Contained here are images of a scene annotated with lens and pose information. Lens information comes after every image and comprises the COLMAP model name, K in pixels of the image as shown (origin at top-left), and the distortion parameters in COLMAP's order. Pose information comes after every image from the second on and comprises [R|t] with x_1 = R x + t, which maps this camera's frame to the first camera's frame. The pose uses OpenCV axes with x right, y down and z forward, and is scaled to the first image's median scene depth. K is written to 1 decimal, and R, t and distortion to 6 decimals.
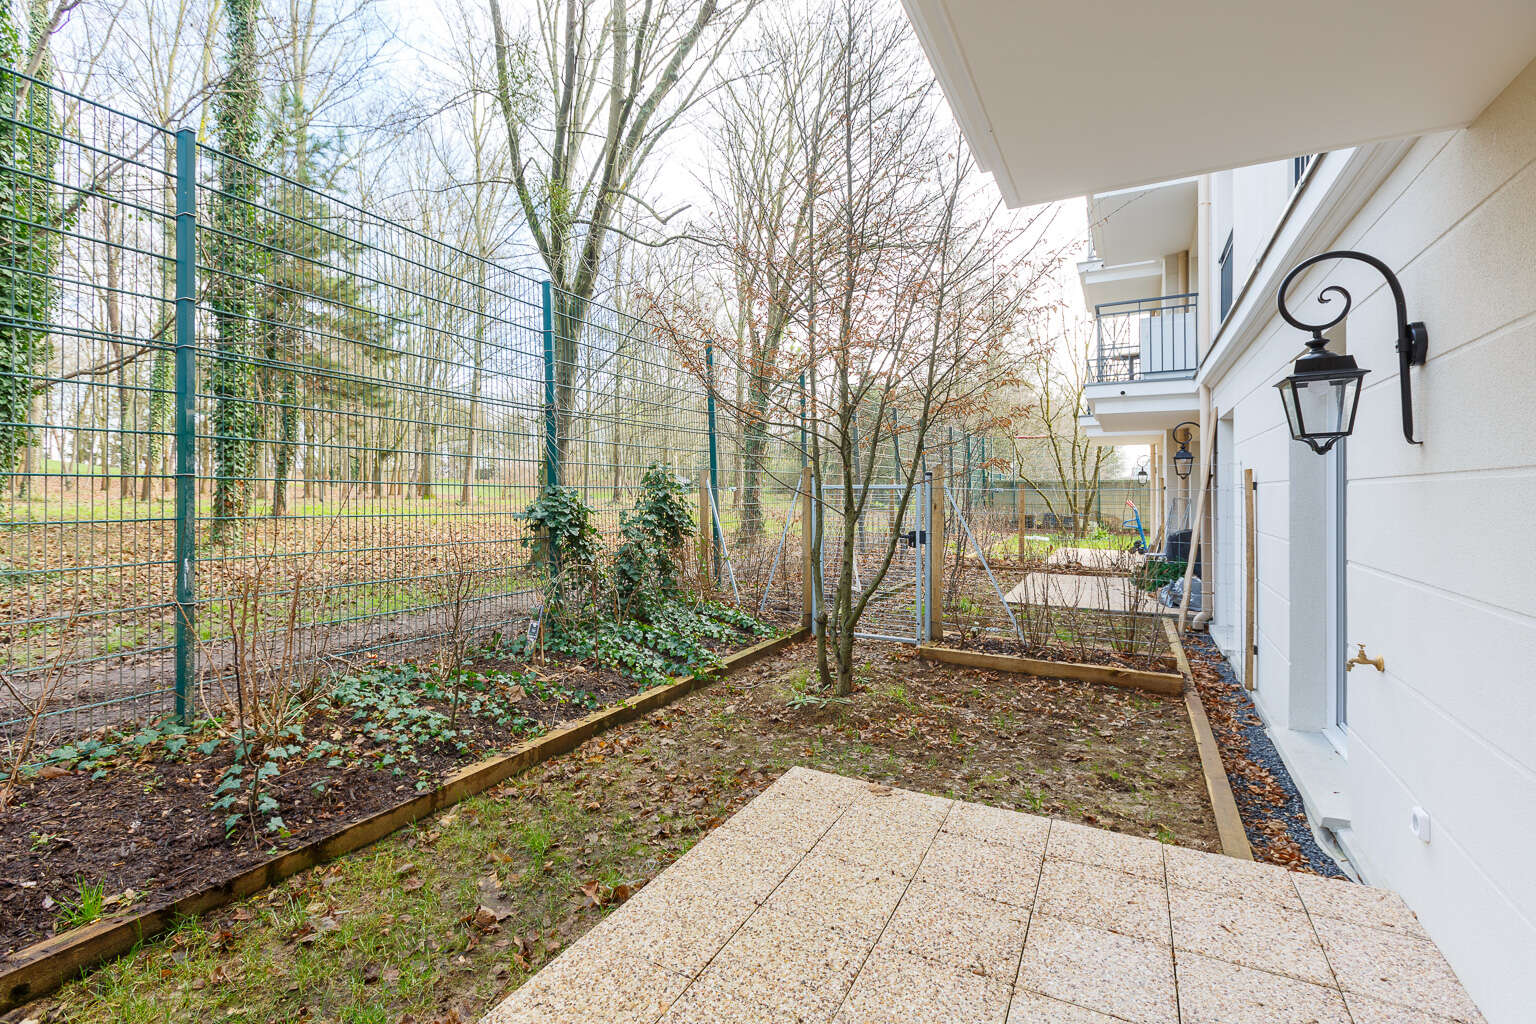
lens RADIAL K [[699.3, 0, 765.5], [0, 699.3, 493.5], [0, 0, 1]] dist [0.000062, -0.000245]
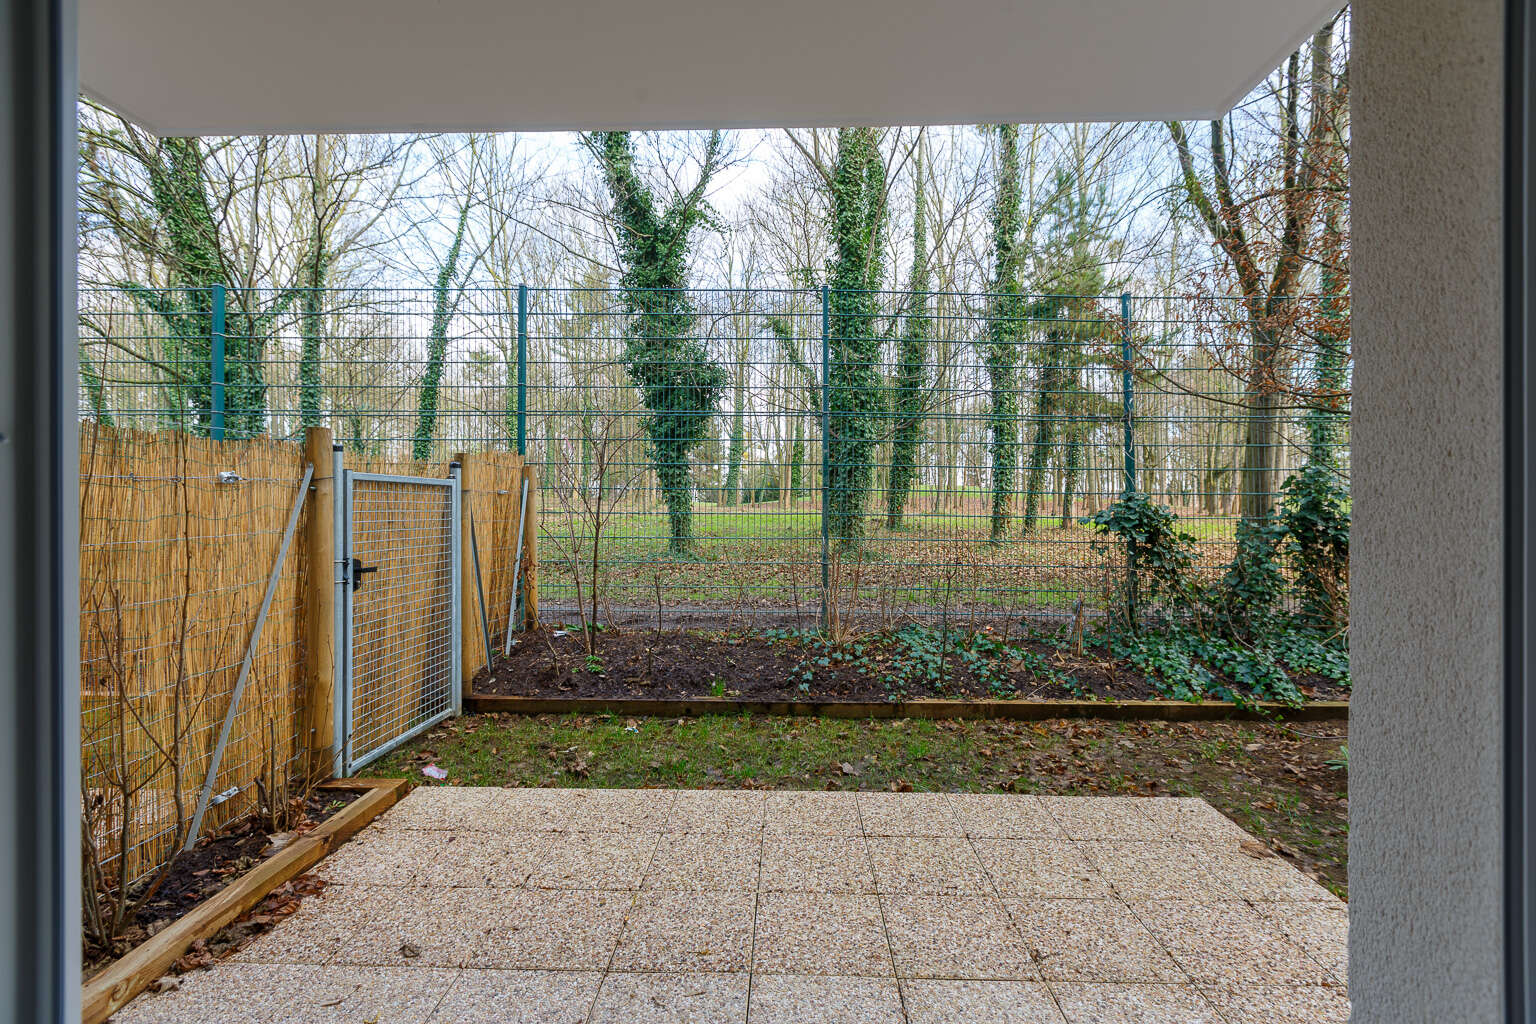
lens RADIAL K [[678.6, 0, 764.3], [0, 678.6, 514.2], [0, 0, 1]] dist [-0.000827, -0.000272]
pose [[0.435967, 0.004178, -0.899953, 0.510693], [-0.002094, 0.999991, 0.003628, 0.026166], [0.899960, 0.000302, 0.435972, 0.117371]]
